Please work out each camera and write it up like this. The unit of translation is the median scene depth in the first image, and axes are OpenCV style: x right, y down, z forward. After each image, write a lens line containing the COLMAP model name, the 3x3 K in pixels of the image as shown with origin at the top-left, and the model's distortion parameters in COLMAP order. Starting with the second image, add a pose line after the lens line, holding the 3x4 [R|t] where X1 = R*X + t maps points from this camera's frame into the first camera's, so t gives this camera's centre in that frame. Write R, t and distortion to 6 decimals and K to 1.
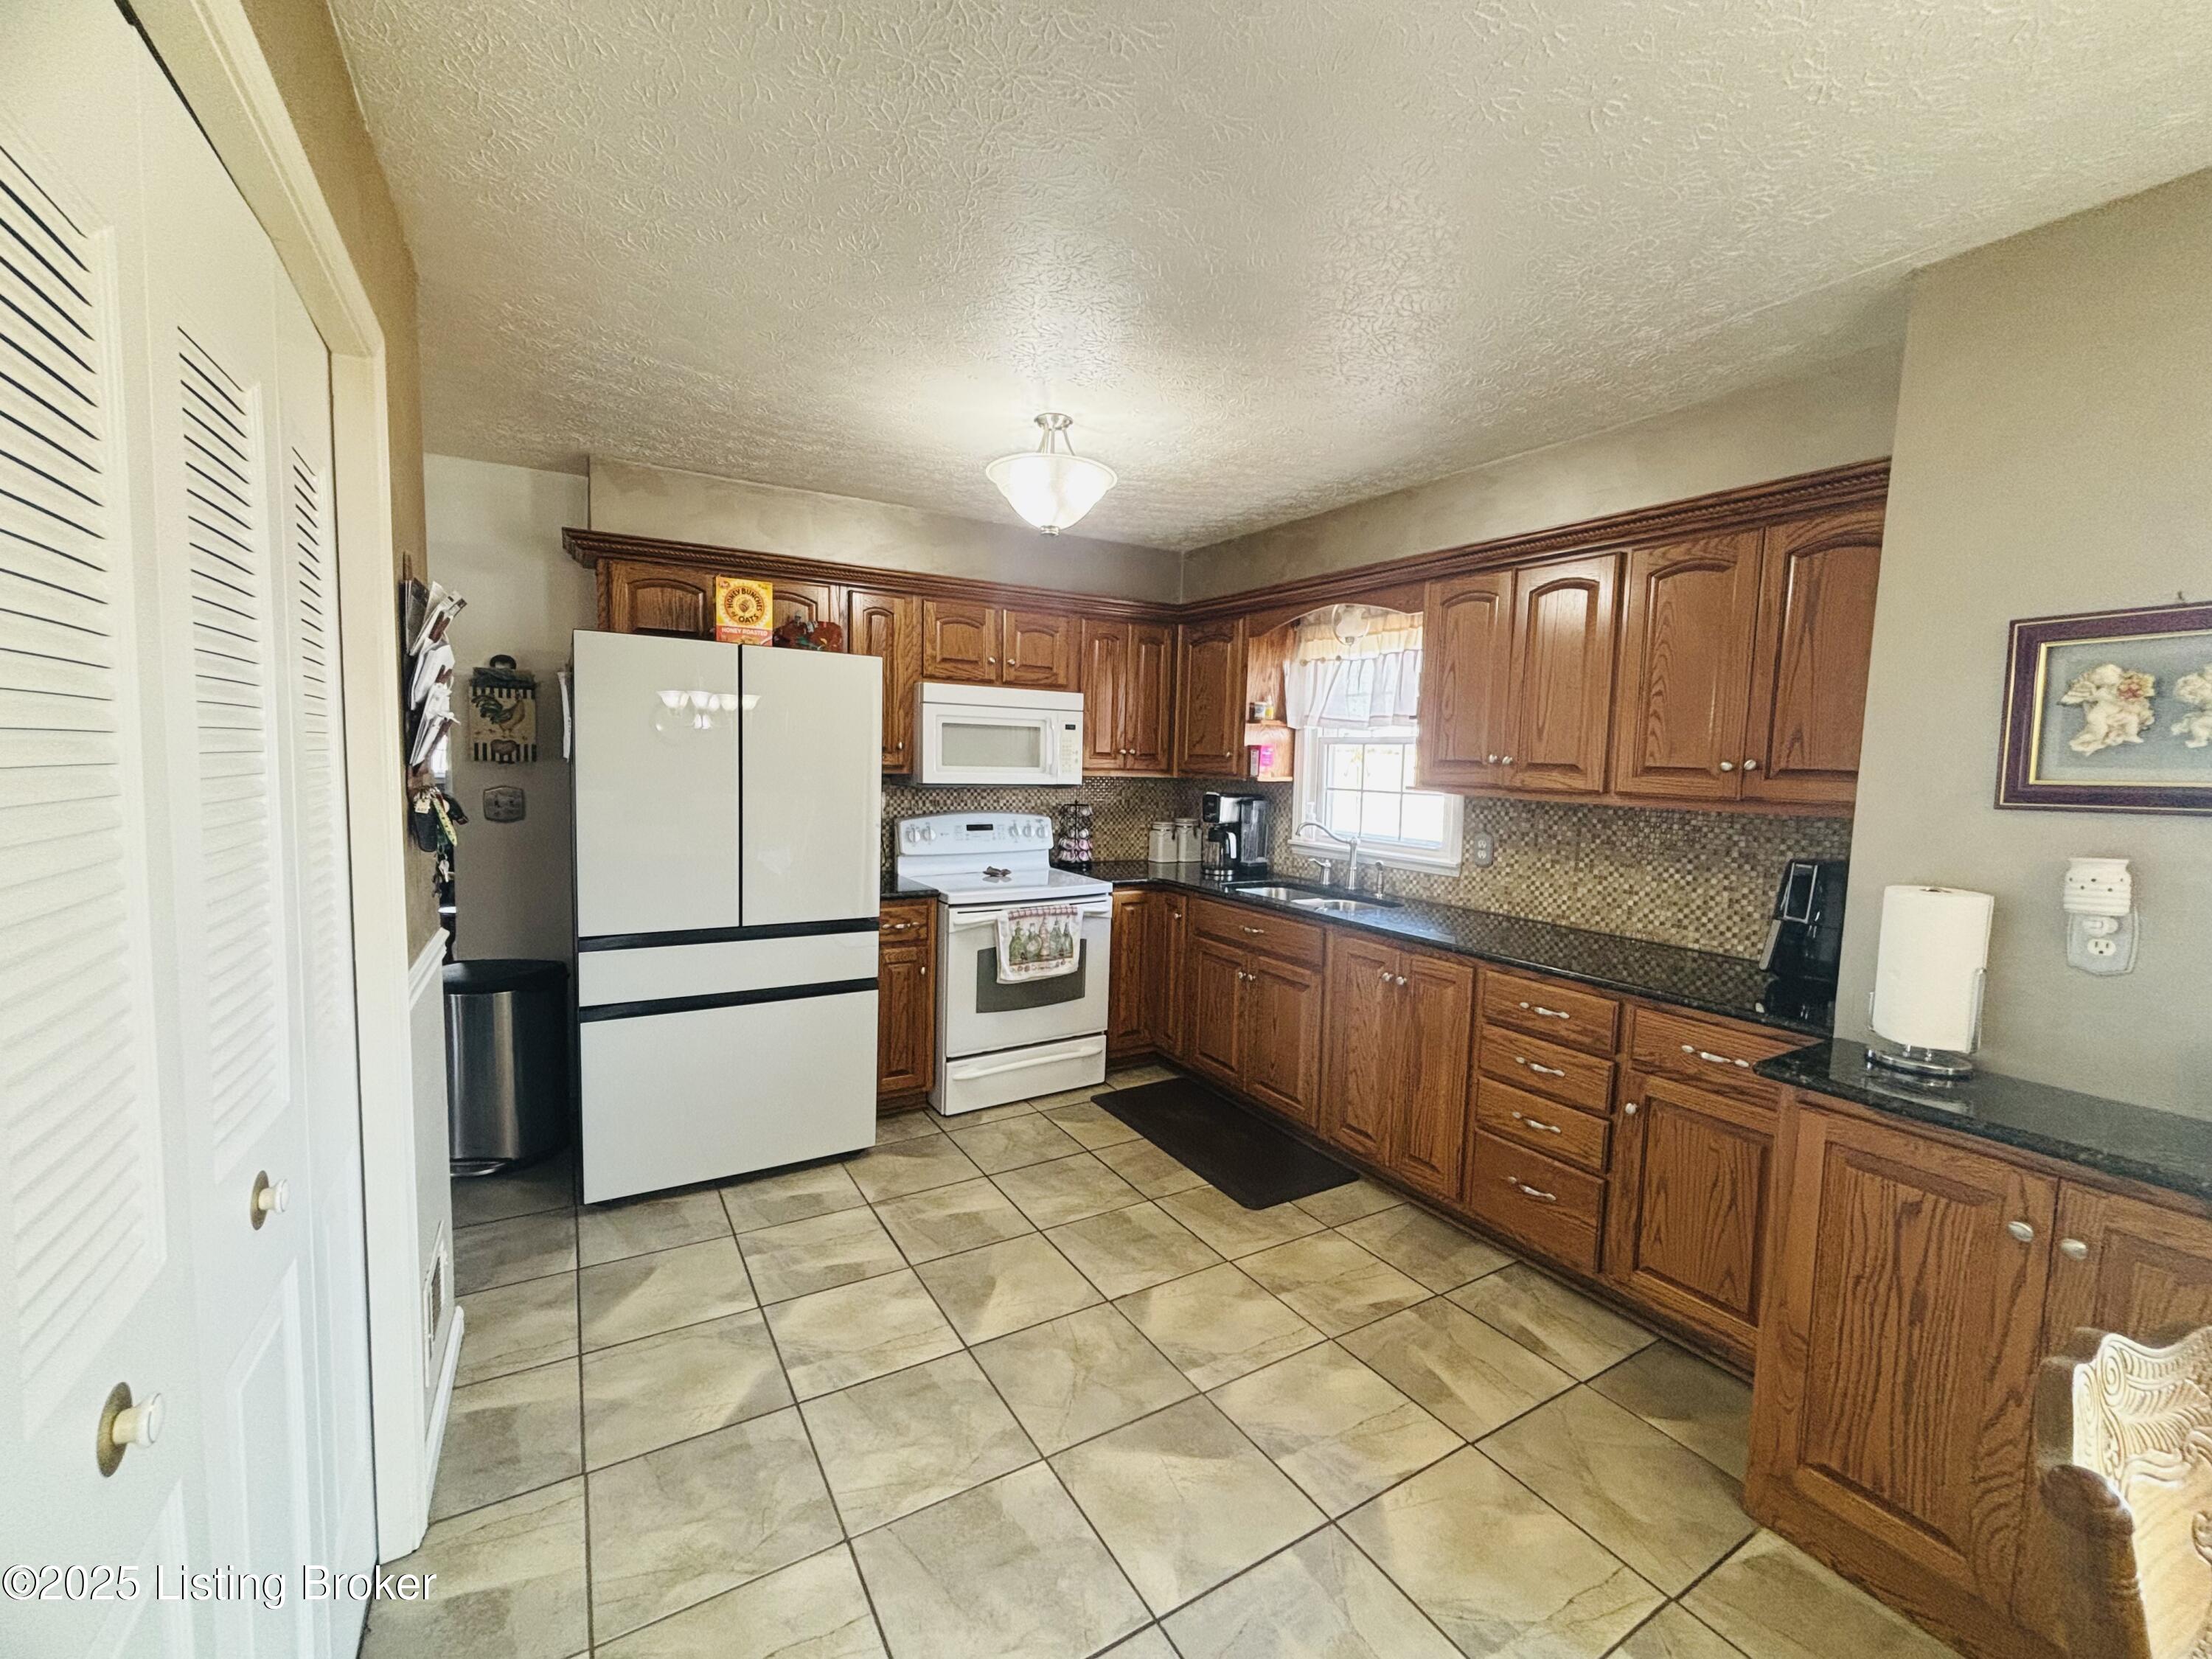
lens RADIAL K [[890.9, 0, 1105.8], [0, 890.9, 827.6], [0, 0, 1]] dist [-0.018269, 0.006851]
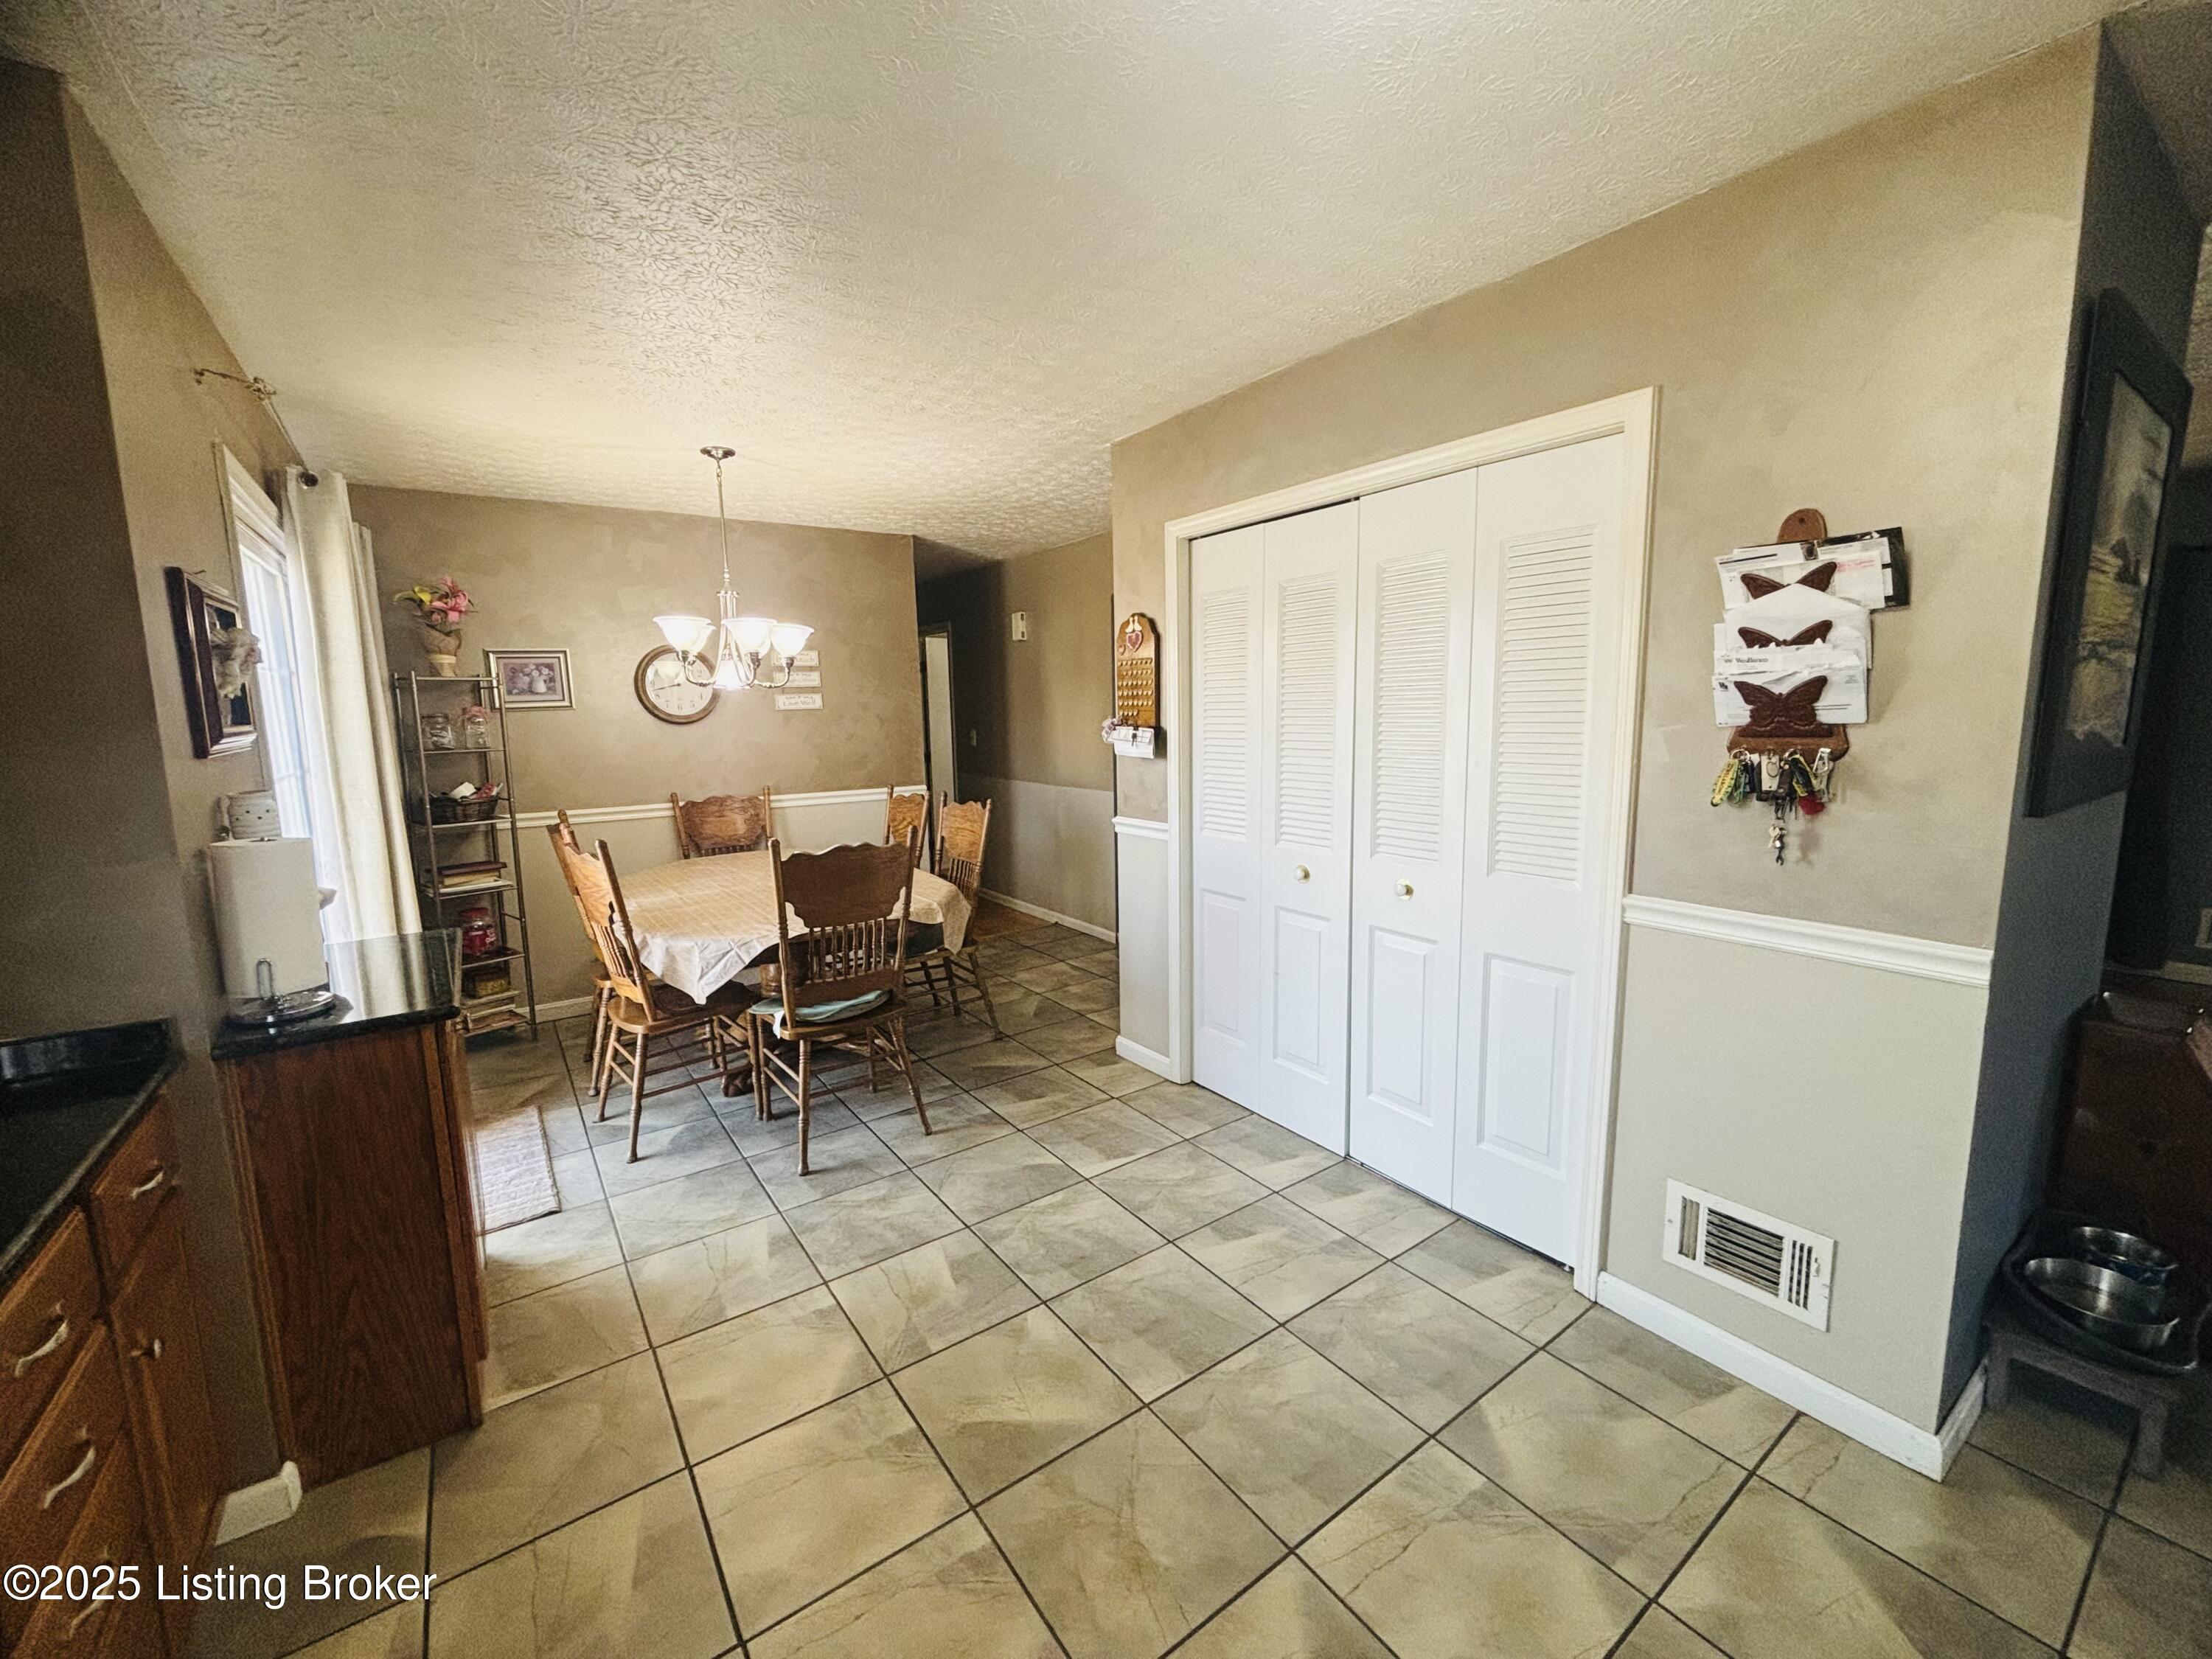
lens RADIAL K [[891.5, 0, 1111.0], [0, 891.5, 830.7], [0, 0, 1]] dist [-0.015772, 0.003359]
pose [[-0.996568, 0.002507, -0.082746, 0.053338], [-0.014926, 0.977720, 0.209384, -0.144968], [0.081427, 0.209900, -0.974326, 1.823130]]
